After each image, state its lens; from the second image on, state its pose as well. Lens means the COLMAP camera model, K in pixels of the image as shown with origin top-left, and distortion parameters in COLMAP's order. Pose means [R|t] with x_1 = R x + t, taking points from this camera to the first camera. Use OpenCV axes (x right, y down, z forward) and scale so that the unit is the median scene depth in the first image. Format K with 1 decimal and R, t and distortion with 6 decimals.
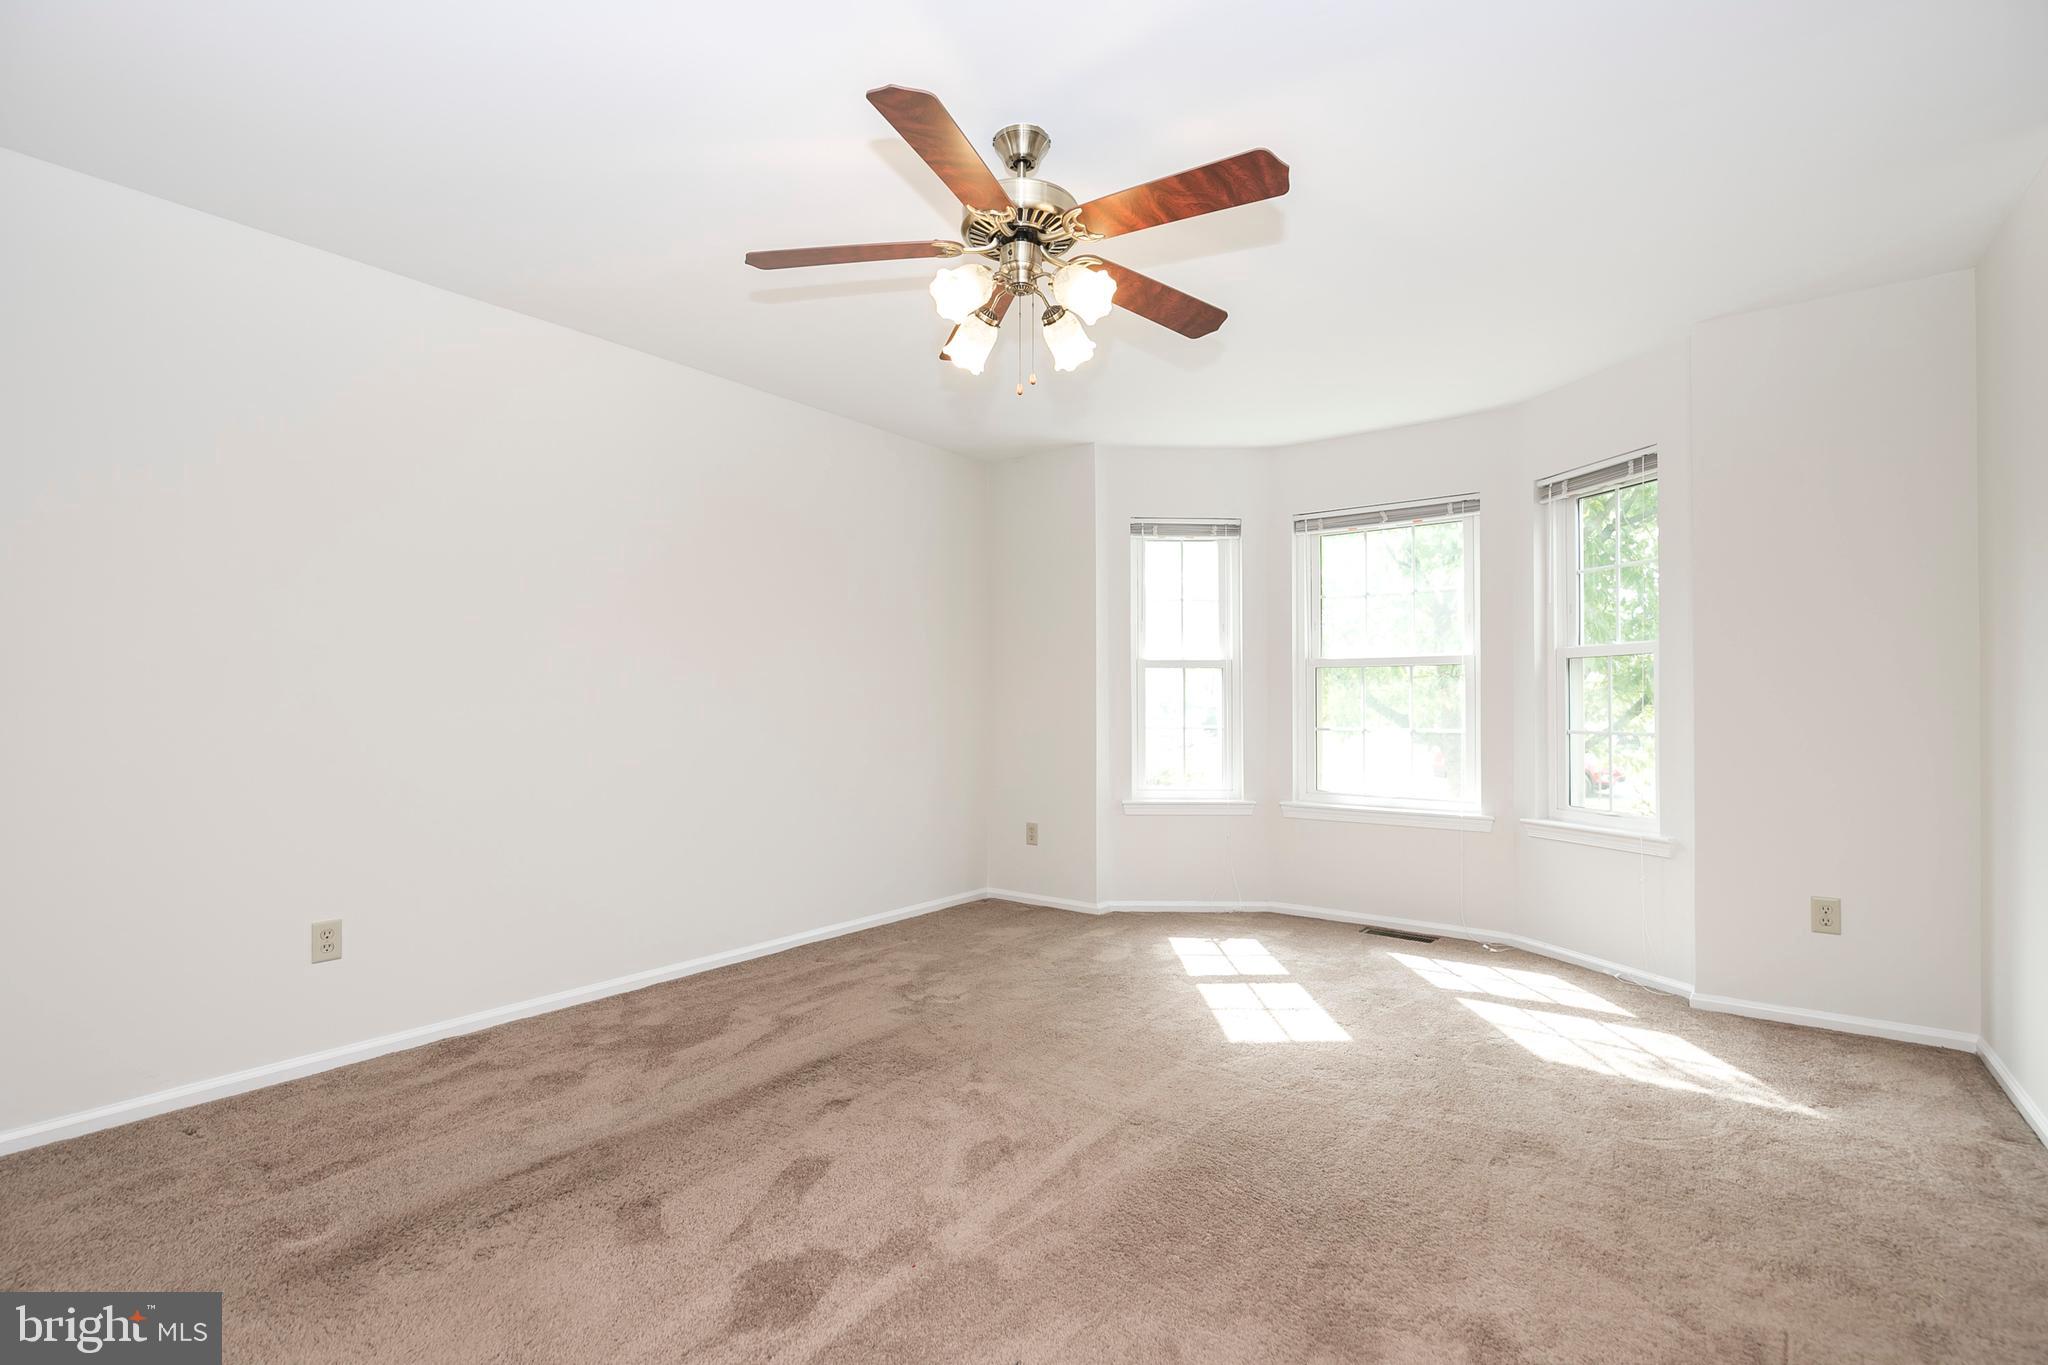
lens RADIAL K [[935.0, 0, 1016.2], [0, 935.0, 693.1], [0, 0, 1]] dist [-0.013166, 0.005033]
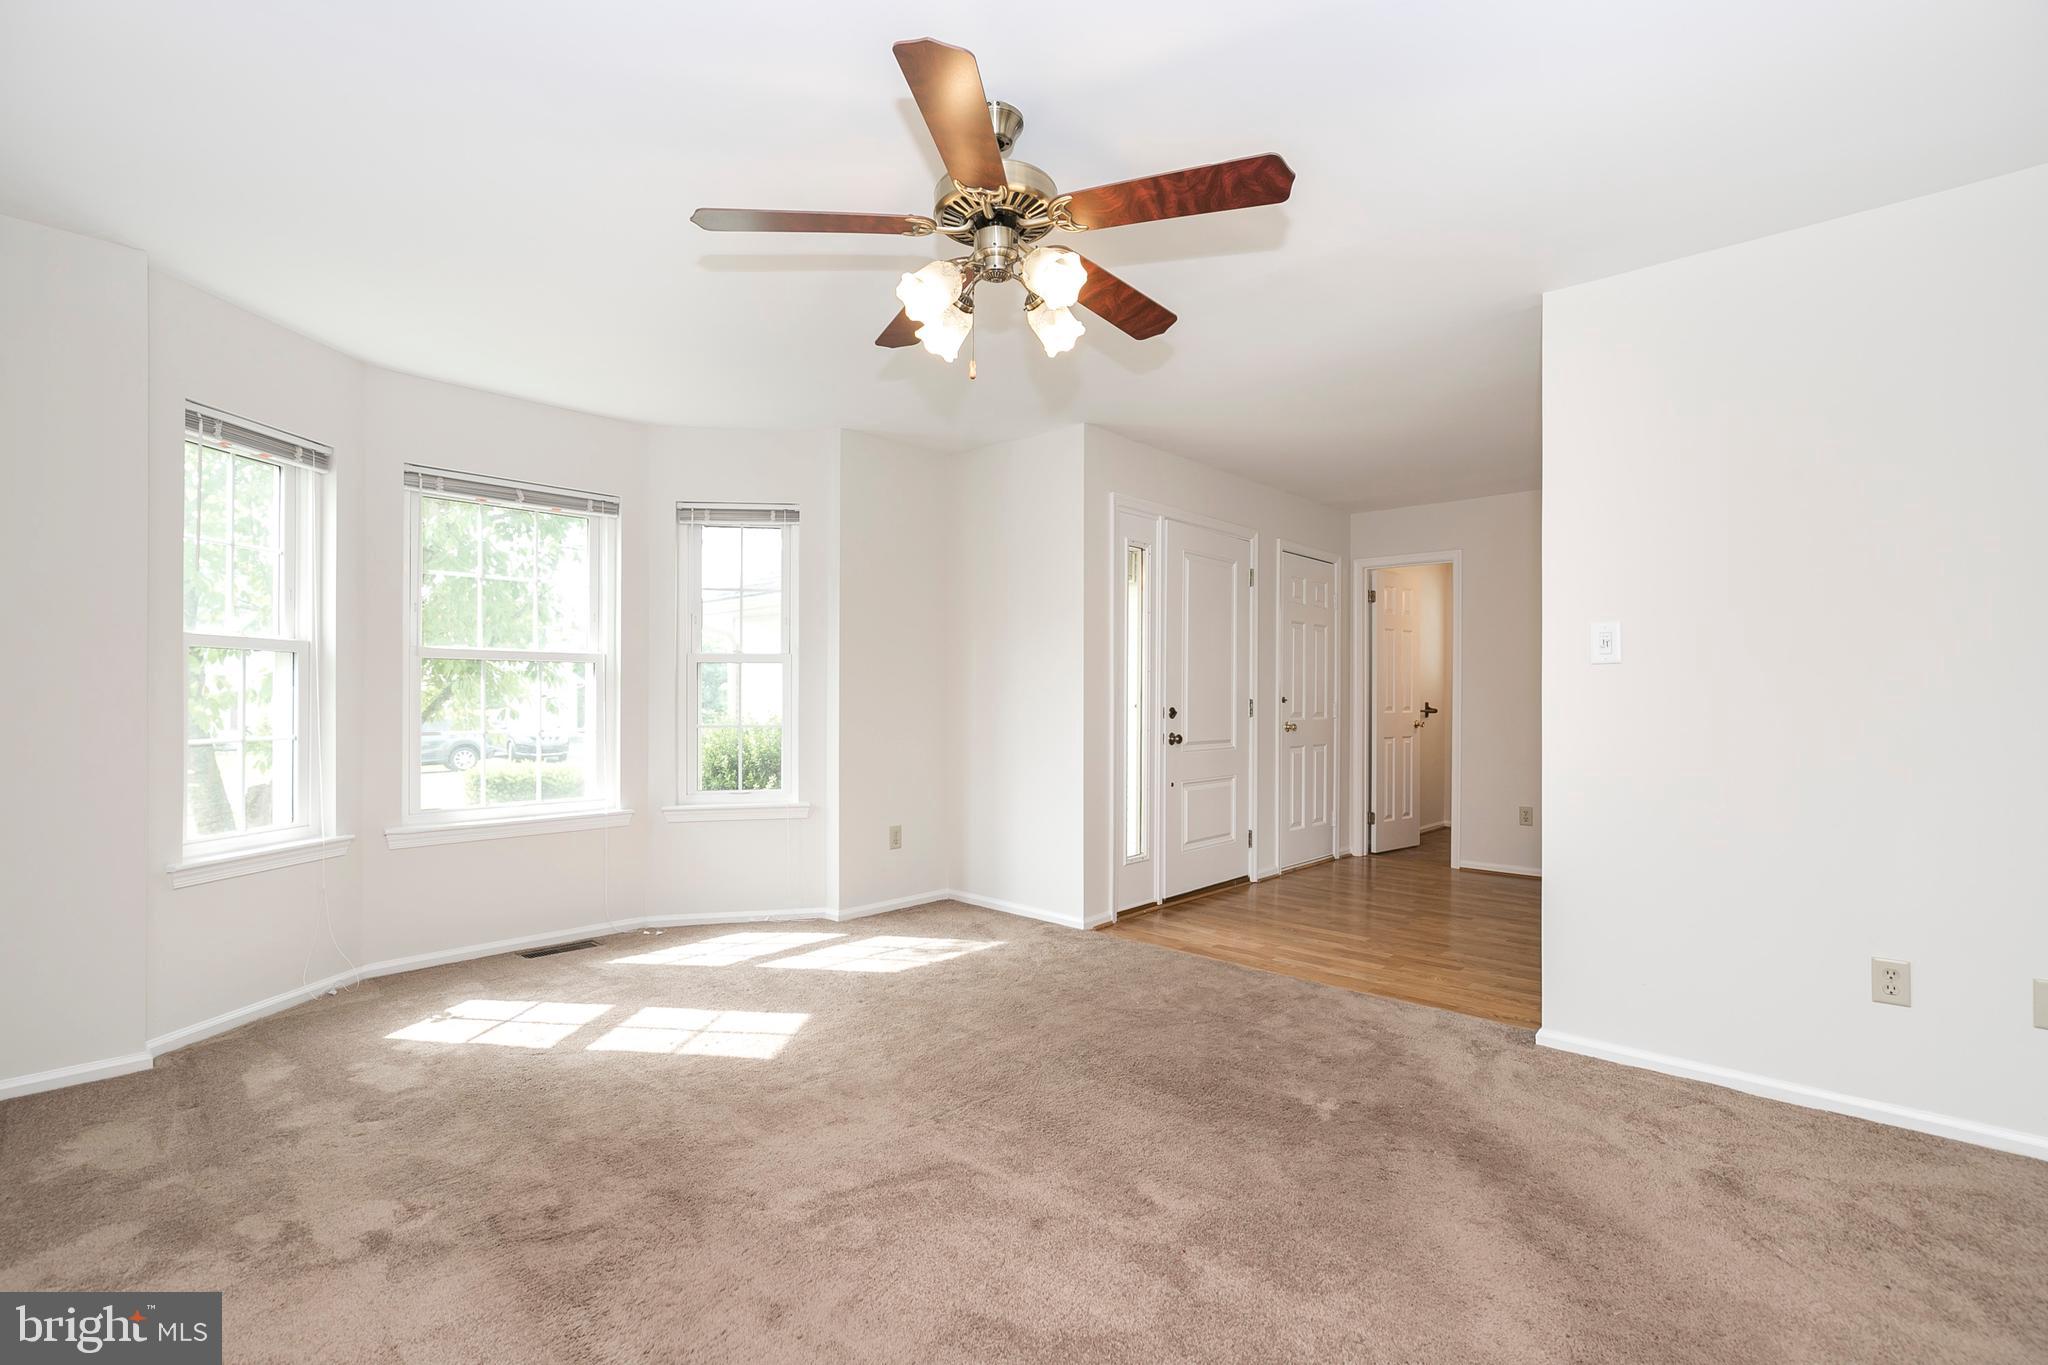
lens RADIAL K [[935.0, 0, 1016.2], [0, 935.0, 693.1], [0, 0, 1]] dist [-0.013166, 0.005033]
pose [[0.117784, 0.007852, 0.993008, -0.471271], [-0.004680, 0.999962, -0.007352, 0.006993], [-0.993028, -0.003781, 0.117816, 0.443824]]
